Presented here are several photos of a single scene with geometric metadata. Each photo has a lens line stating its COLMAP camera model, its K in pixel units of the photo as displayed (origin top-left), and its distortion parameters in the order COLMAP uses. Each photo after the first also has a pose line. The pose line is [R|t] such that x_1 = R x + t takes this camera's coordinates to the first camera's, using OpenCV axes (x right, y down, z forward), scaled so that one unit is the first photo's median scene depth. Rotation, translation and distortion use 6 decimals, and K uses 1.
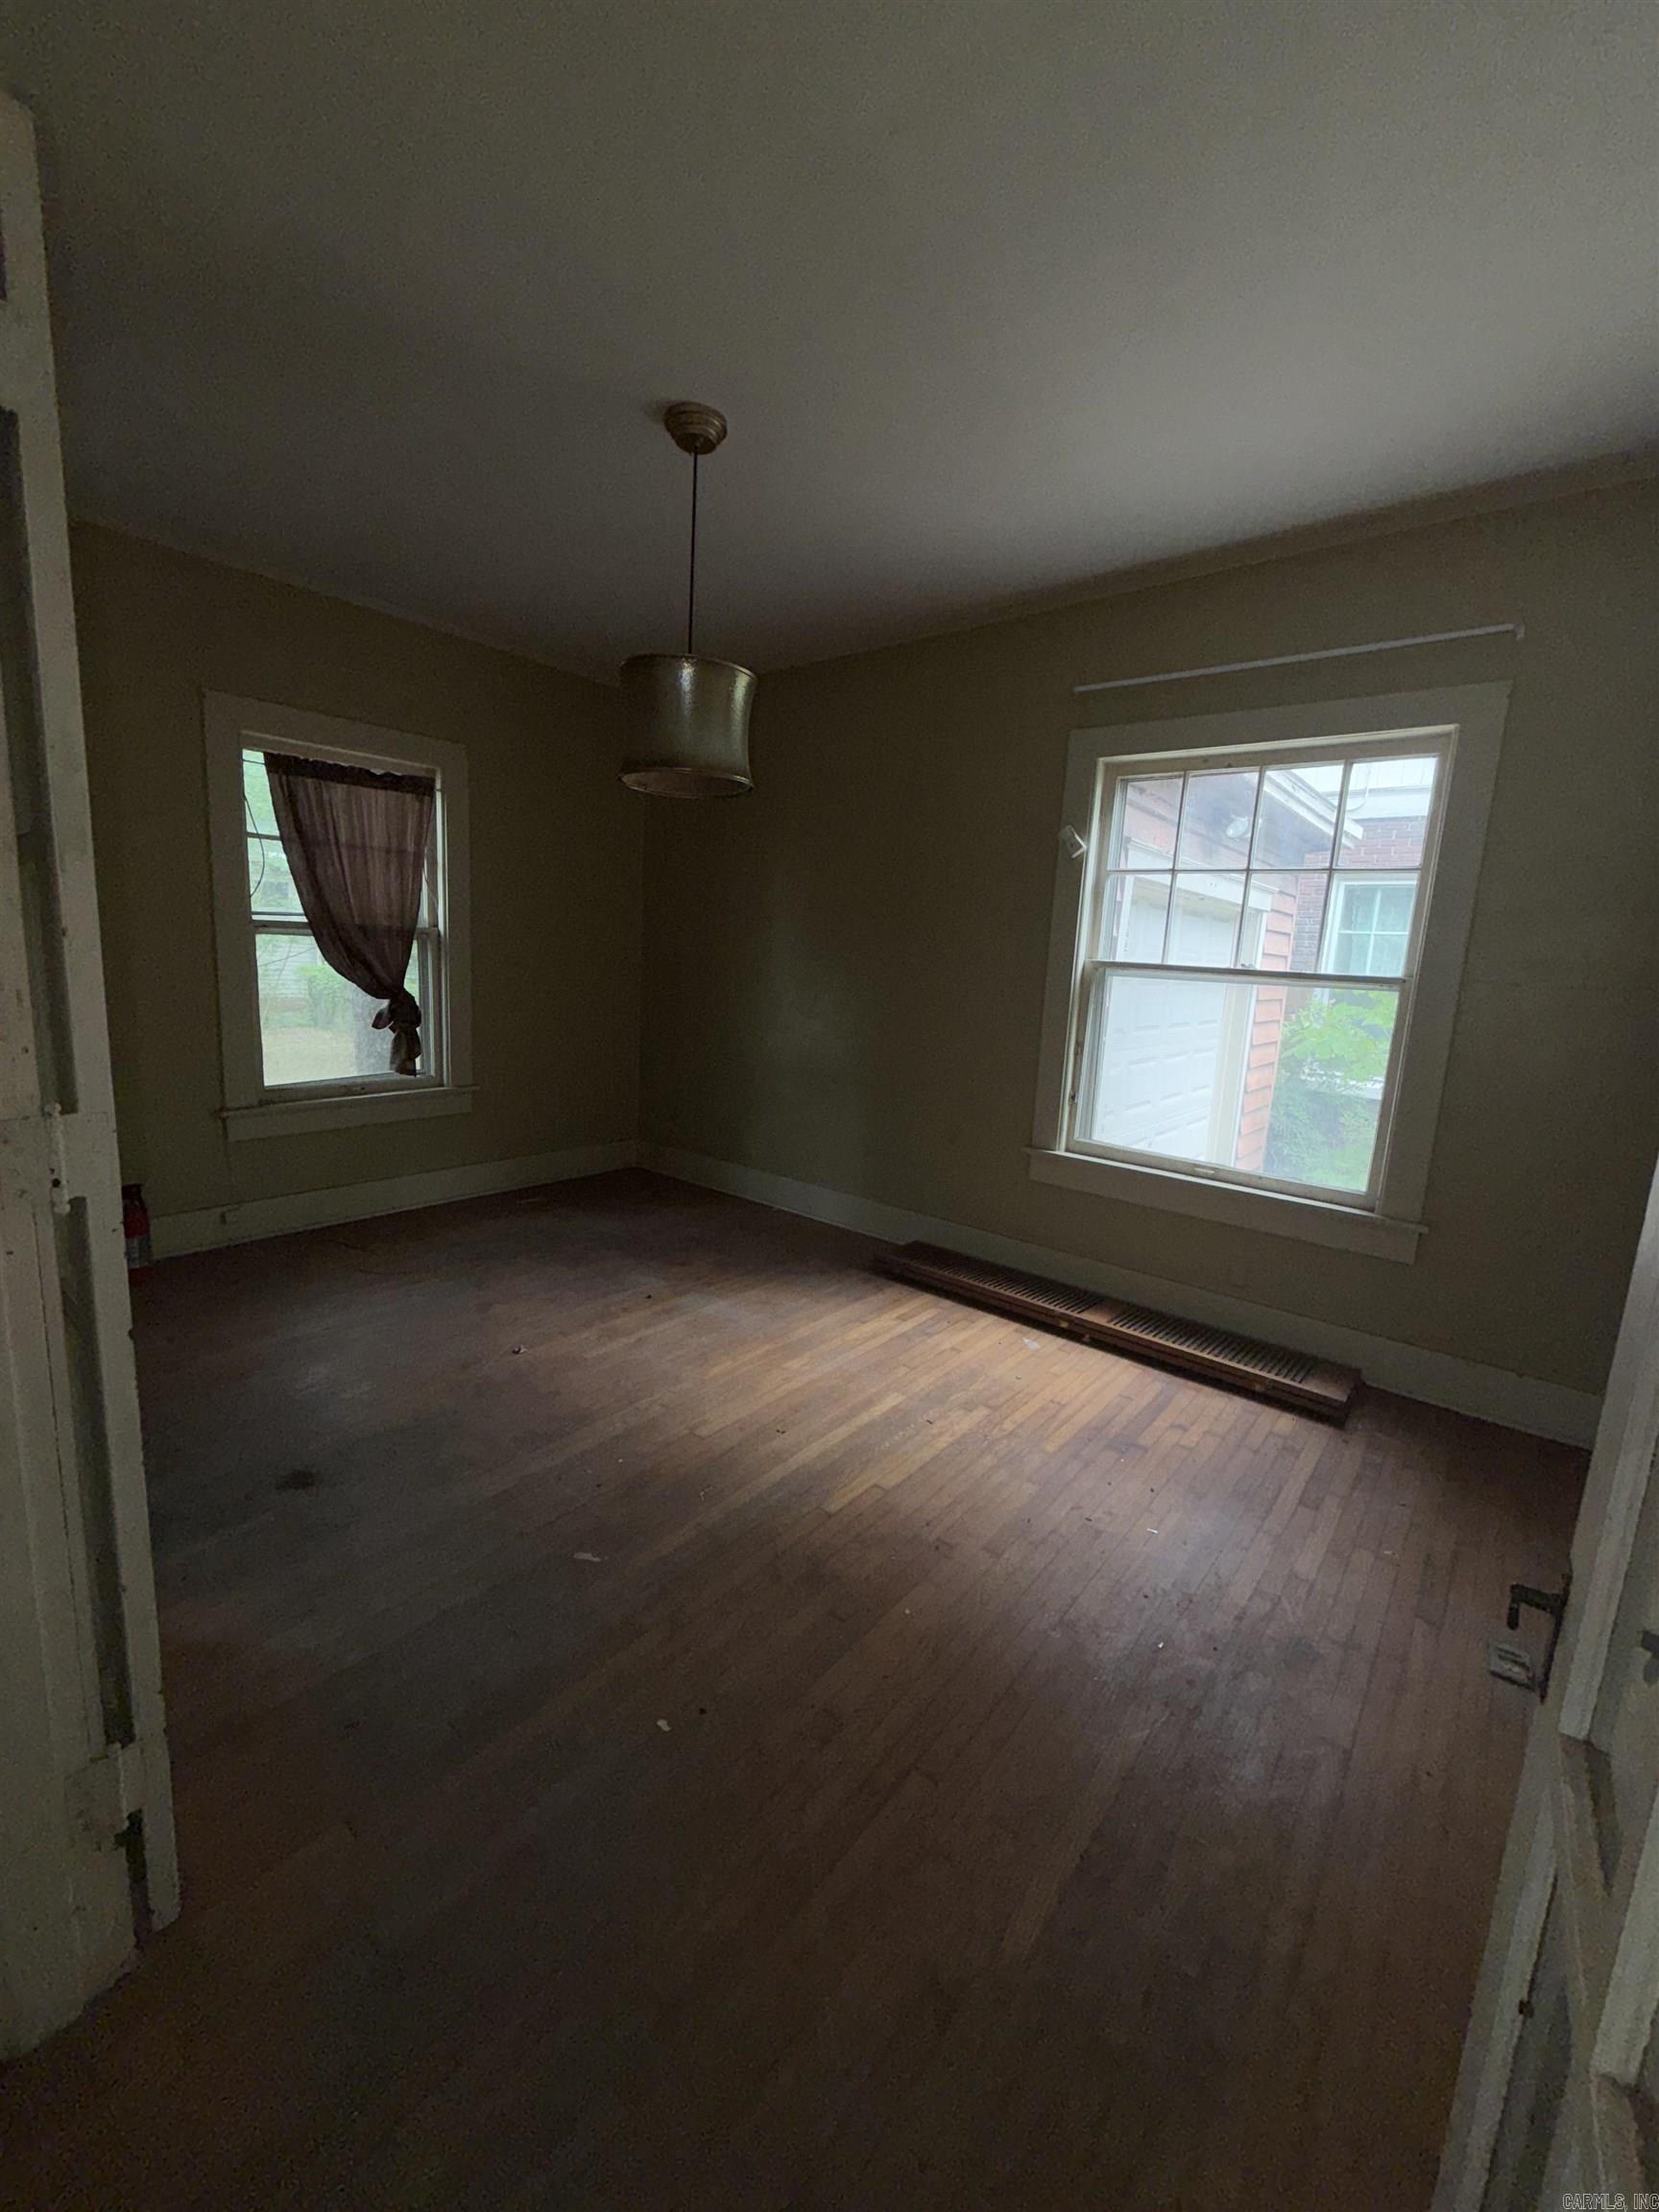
lens RADIAL K [[873.5, 0, 800.9], [0, 873.5, 1090.4], [0, 0, 1]] dist [-0.000407, 0.000033]
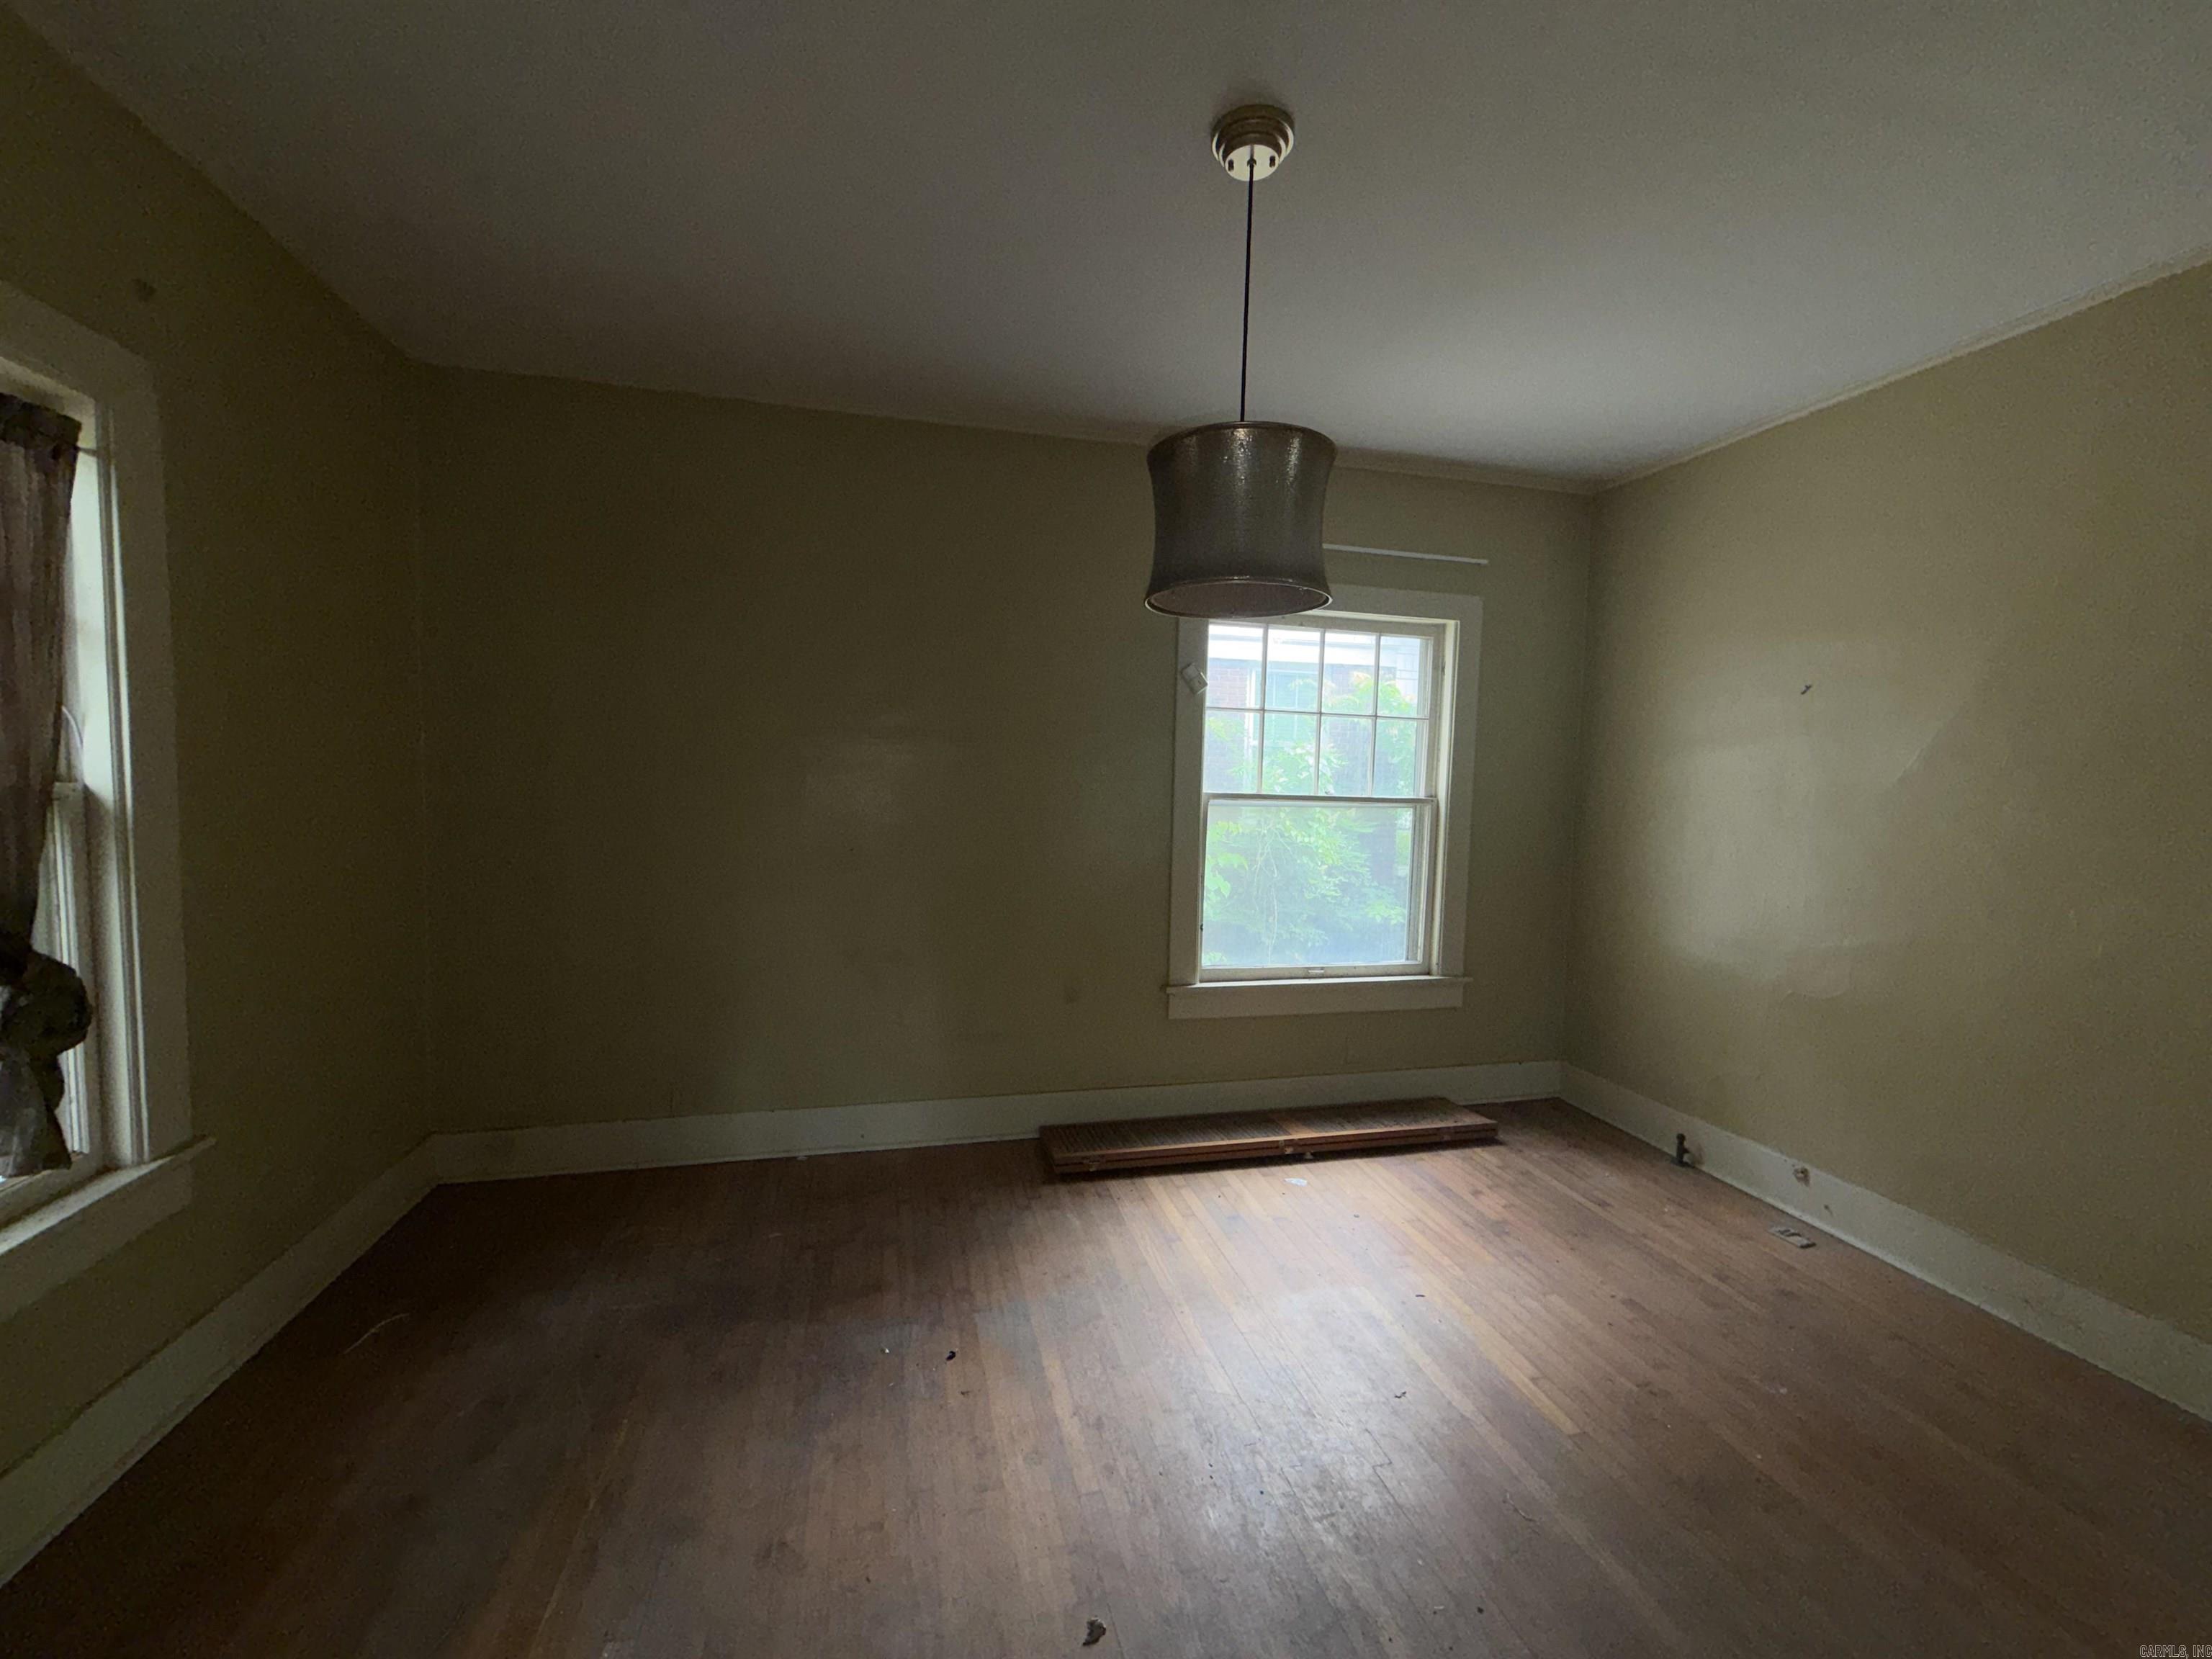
lens RADIAL K [[873.5, 0, 1115.2], [0, 873.5, 829.7], [0, 0, 1]] dist [-0.000407, 0.000033]
pose [[0.600321, -0.080682, 0.795679, -0.552387], [0.142413, 0.989782, -0.007083, -0.113295], [-0.786978, 0.117567, 0.605677, 0.463839]]
